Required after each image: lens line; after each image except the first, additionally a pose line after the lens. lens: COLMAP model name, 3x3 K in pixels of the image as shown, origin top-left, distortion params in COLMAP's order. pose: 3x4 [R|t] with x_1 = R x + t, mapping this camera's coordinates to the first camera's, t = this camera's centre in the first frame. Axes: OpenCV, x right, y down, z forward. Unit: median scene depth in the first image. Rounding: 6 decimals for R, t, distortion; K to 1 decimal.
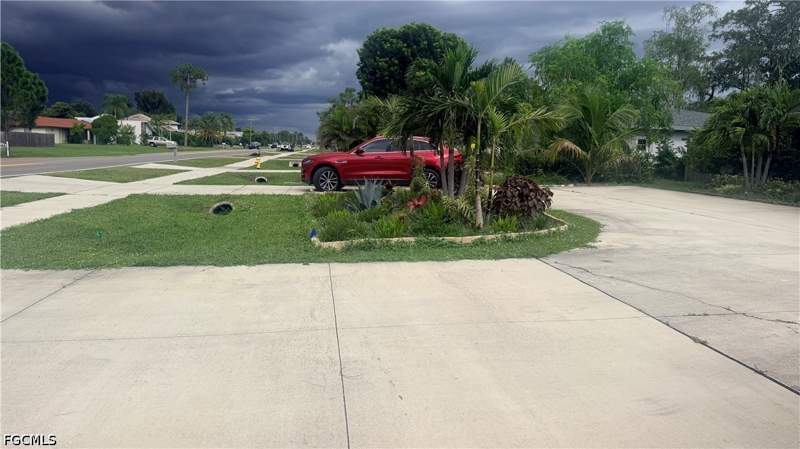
lens RADIAL K [[569.2, 0, 399.5], [0, 569.2, 225.7], [0, 0, 1]] dist [0.011242, -0.027968]
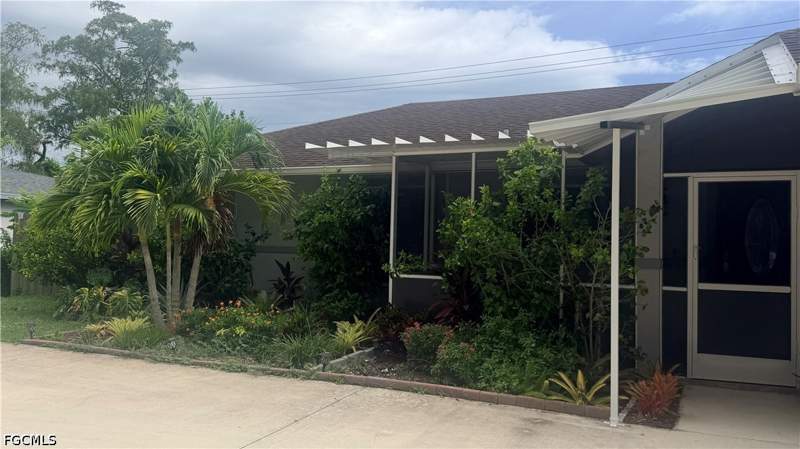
lens RADIAL K [[641.8, 0, 401.3], [0, 641.8, 222.8], [0, 0, 1]] dist [-0.037277, 0.021527]
pose [[0.524935, 0.014277, 0.851023, 0.197226], [0.106881, 0.990839, -0.082550, -0.058457], [-0.844405, 0.134291, 0.518600, 0.400229]]
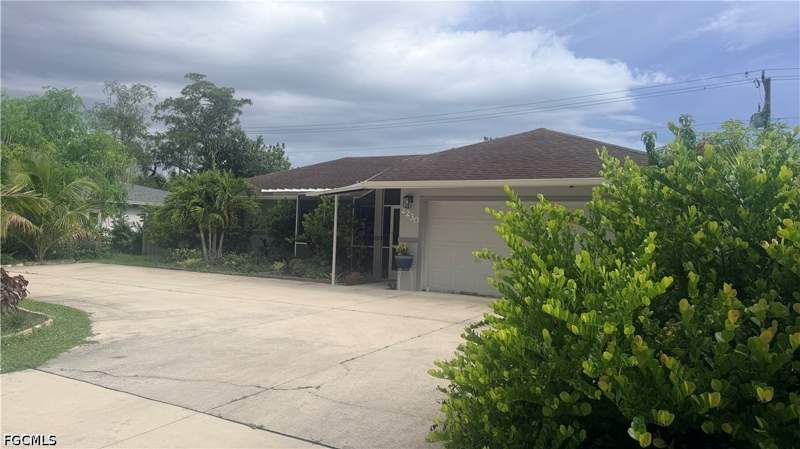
lens RADIAL K [[569.2, 0, 401.2], [0, 569.2, 224.4], [0, 0, 1]] dist [0.011242, -0.027968]
pose [[0.605369, 0.010970, 0.795869, -0.028795], [0.087027, 0.992998, -0.079883, -0.011463], [-0.791173, 0.117621, 0.600176, 0.021144]]
